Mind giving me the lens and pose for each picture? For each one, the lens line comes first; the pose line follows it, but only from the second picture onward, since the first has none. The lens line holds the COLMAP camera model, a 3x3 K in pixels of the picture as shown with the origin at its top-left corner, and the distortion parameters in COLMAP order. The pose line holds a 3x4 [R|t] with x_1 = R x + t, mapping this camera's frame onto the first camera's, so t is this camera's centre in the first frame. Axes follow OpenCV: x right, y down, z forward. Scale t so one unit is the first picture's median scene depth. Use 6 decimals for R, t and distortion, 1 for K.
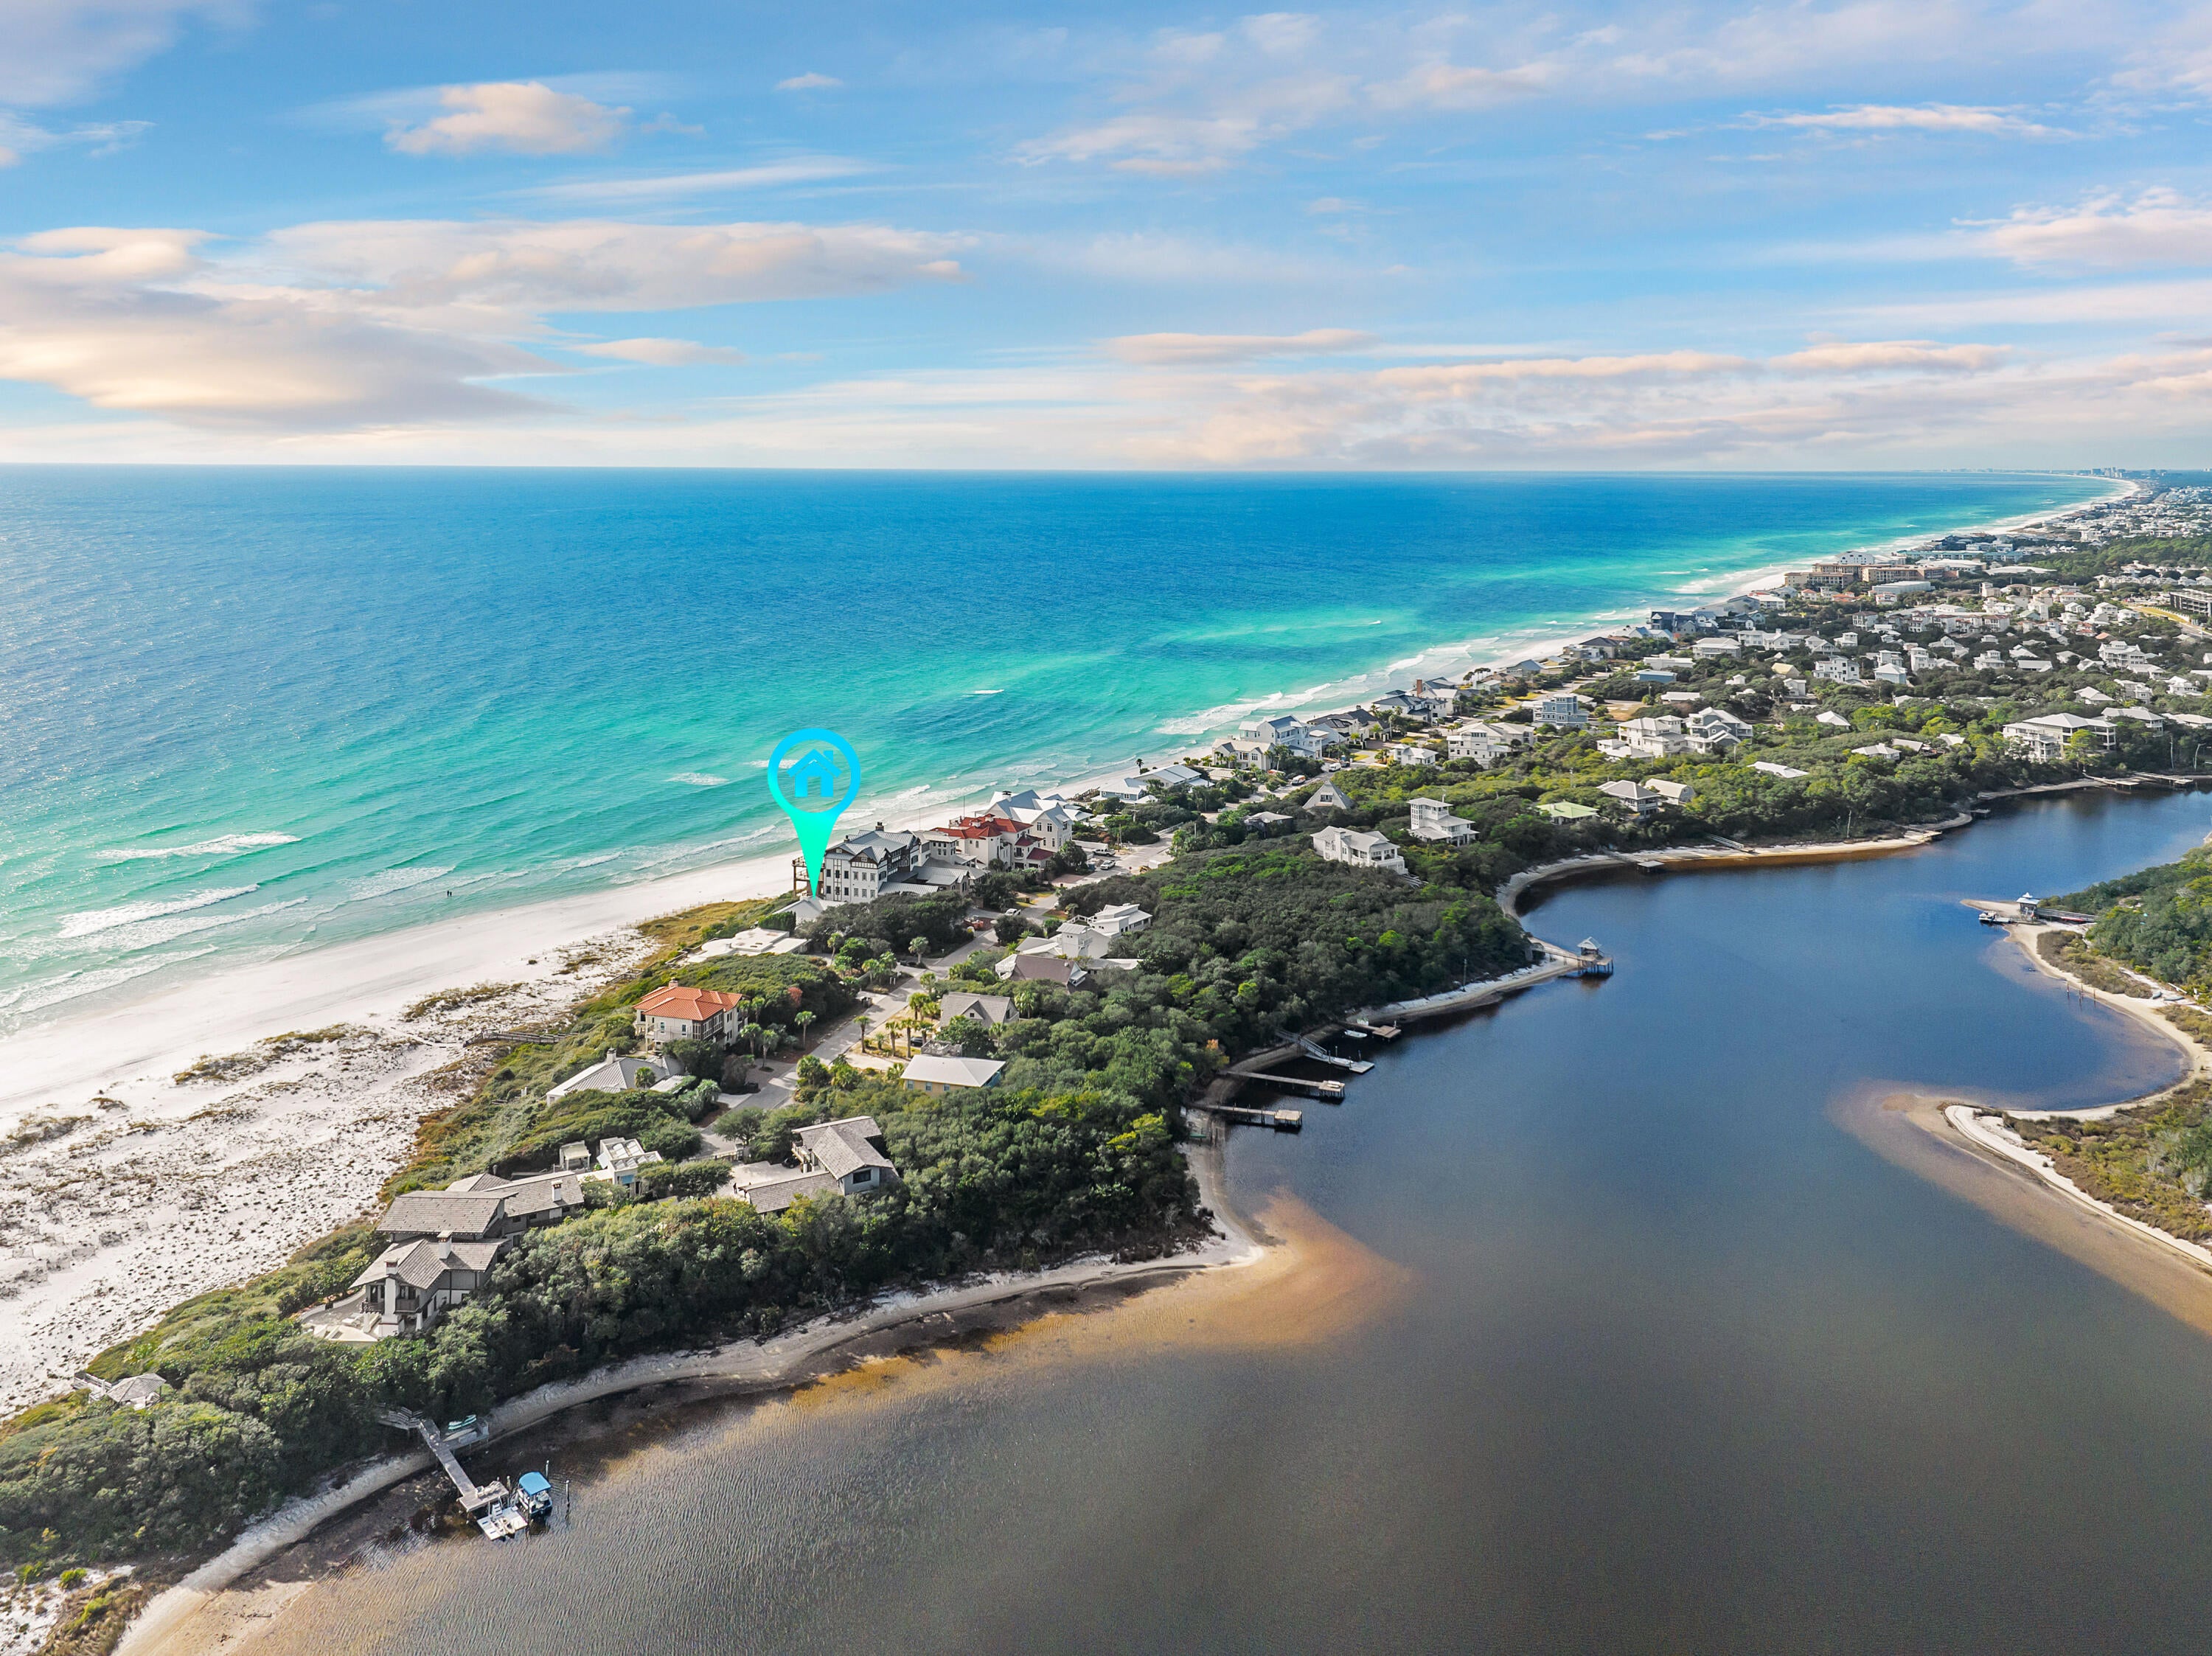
lens RADIAL K [[1662.4, 0, 1126.5], [0, 1662.4, 828.6], [0, 0, 1]] dist [0.001272, 0.001294]
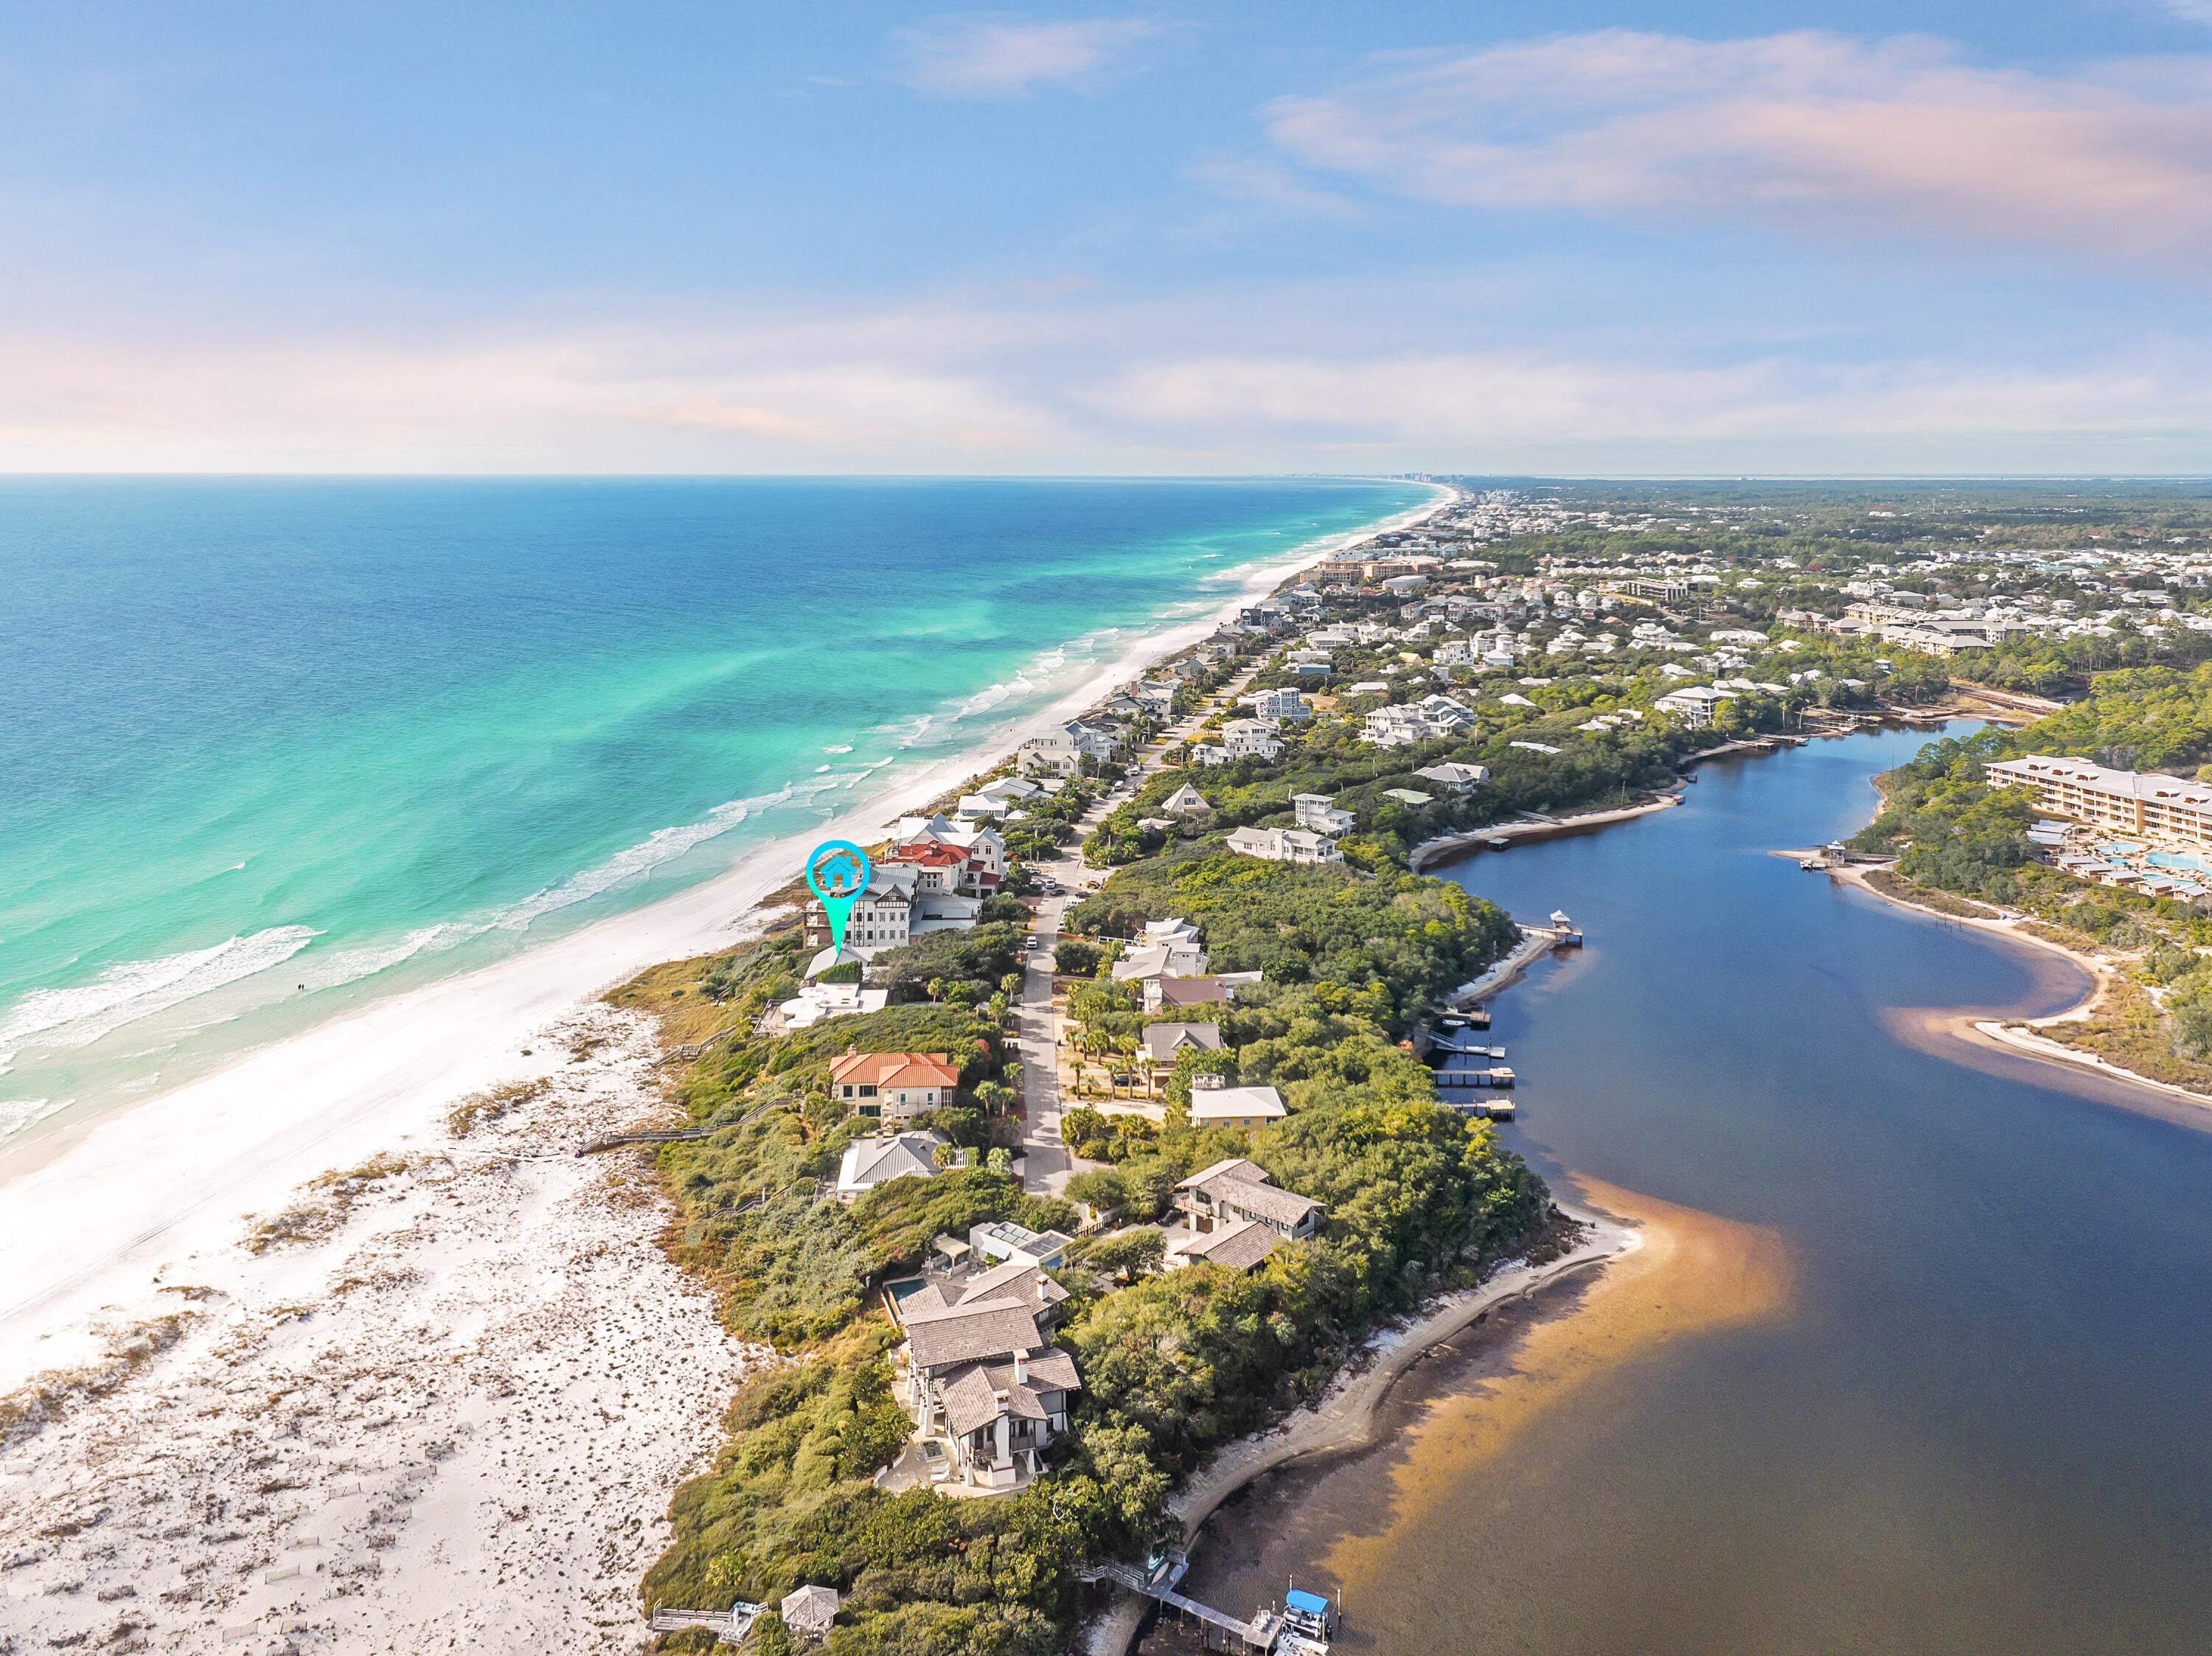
lens RADIAL K [[1662.4, 0, 1126.5], [0, 1662.4, 828.6], [0, 0, 1]] dist [0.001272, 0.001294]
pose [[0.929386, -0.072438, 0.361931, -0.368048], [0.072295, 0.997286, 0.013956, -0.023714], [-0.361959, 0.013196, 0.932101, 0.088343]]
